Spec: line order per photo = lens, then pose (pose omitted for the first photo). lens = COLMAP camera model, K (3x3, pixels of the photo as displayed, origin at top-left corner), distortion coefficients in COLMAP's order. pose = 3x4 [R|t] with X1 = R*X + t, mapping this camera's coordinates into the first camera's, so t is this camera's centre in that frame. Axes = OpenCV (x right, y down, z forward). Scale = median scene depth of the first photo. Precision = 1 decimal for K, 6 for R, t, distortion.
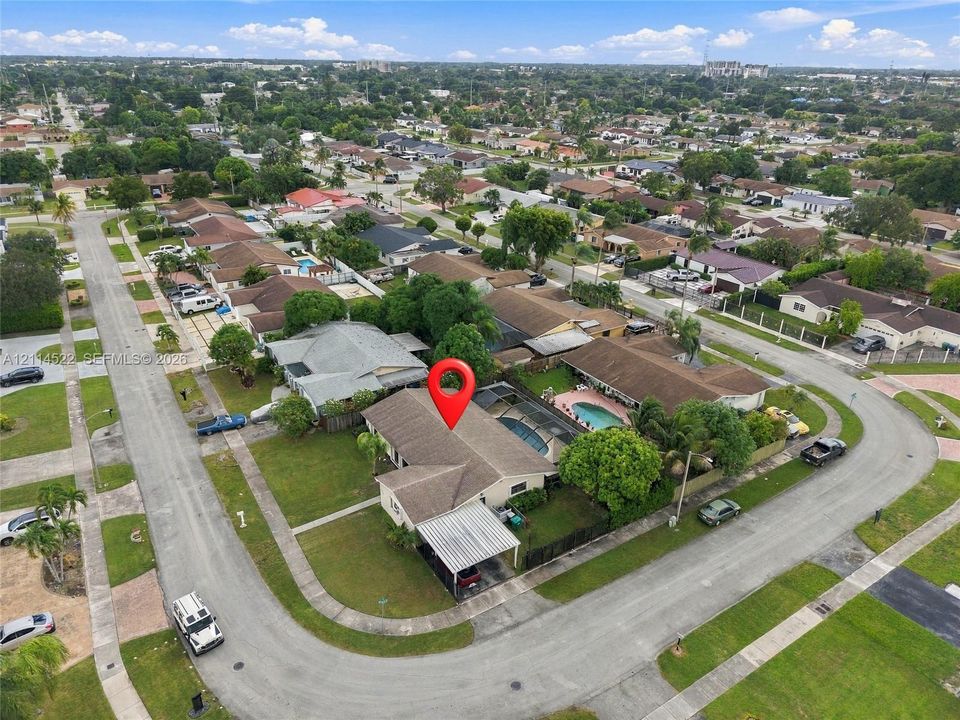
lens RADIAL K [[635.7, 0, 477.9], [0, 635.7, 365.9], [0, 0, 1]] dist [0.037070, -0.039284]
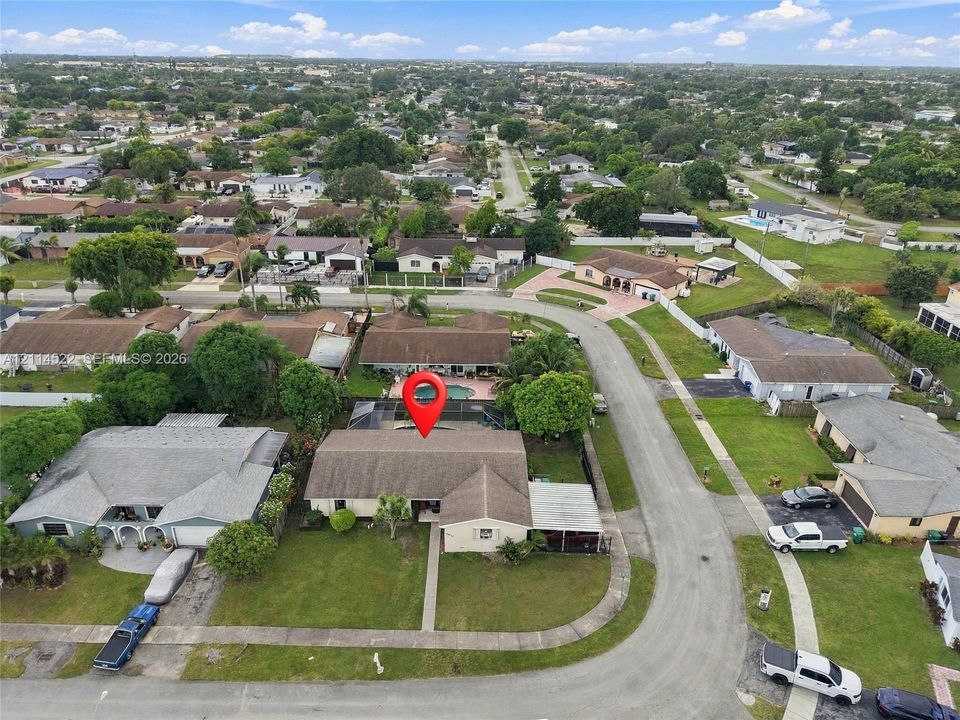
lens RADIAL K [[635.7, 0, 477.9], [0, 635.7, 365.9], [0, 0, 1]] dist [0.037070, -0.039284]
pose [[0.538103, -0.370977, 0.756850, -0.489779], [0.358117, 0.913482, 0.193138, -0.125577], [-0.763019, 0.167113, 0.624401, 0.238437]]
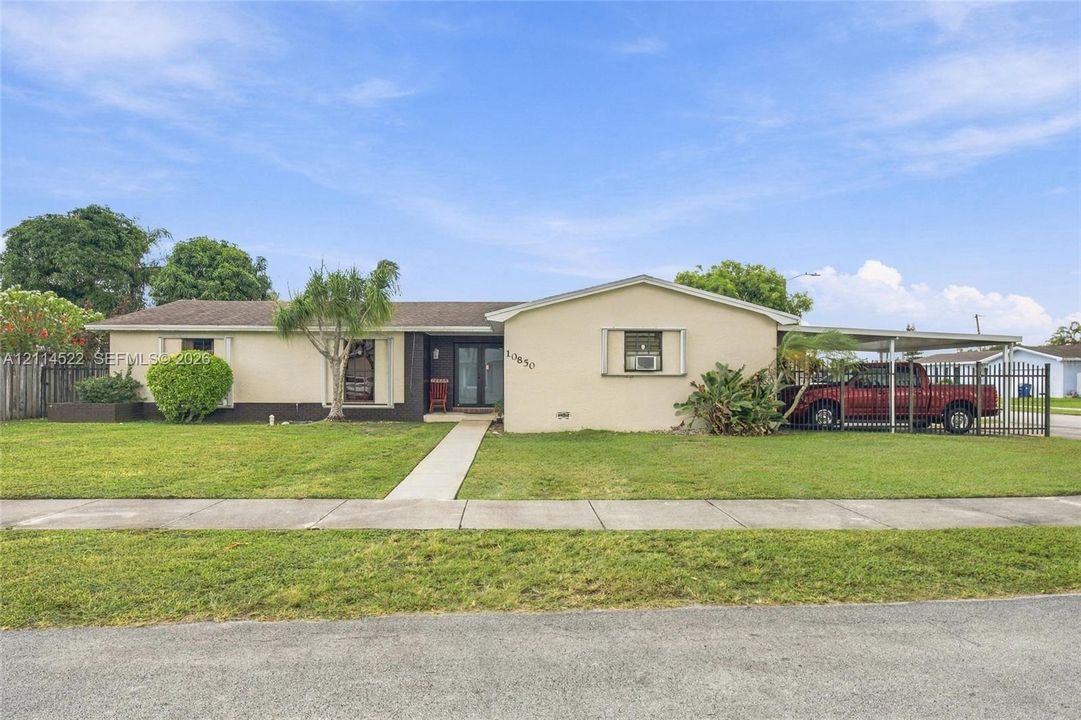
lens RADIAL K [[675.2, 0, 547.3], [0, 675.2, 360.6], [0, 0, 1]] dist [-0.023526, -0.000083]
pose [[0.508727, -0.006068, 0.860907, -0.262561], [0.376134, 0.901057, -0.215914, 0.175265], [-0.774416, 0.433657, 0.460674, 0.574545]]
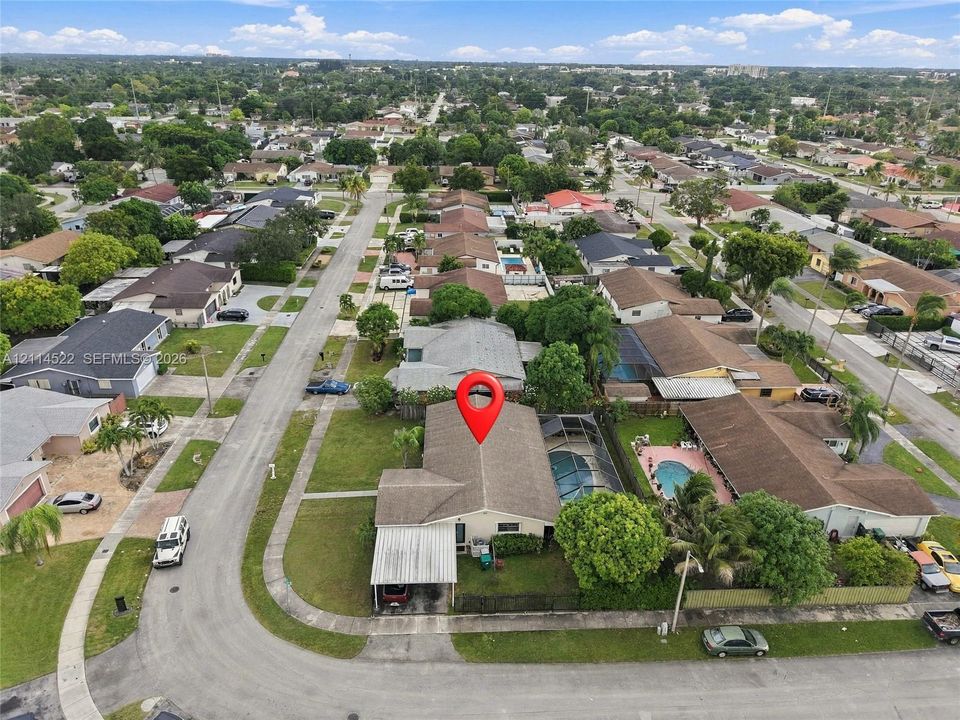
lens RADIAL K [[642.5, 0, 478.4], [0, 642.5, 356.6], [0, 0, 1]] dist [0.019223, -0.007672]
pose [[0.867124, 0.207238, -0.452933, 0.263518], [-0.217109, 0.975662, 0.030765, -0.043217], [0.448285, 0.071659, 0.891014, 0.096497]]
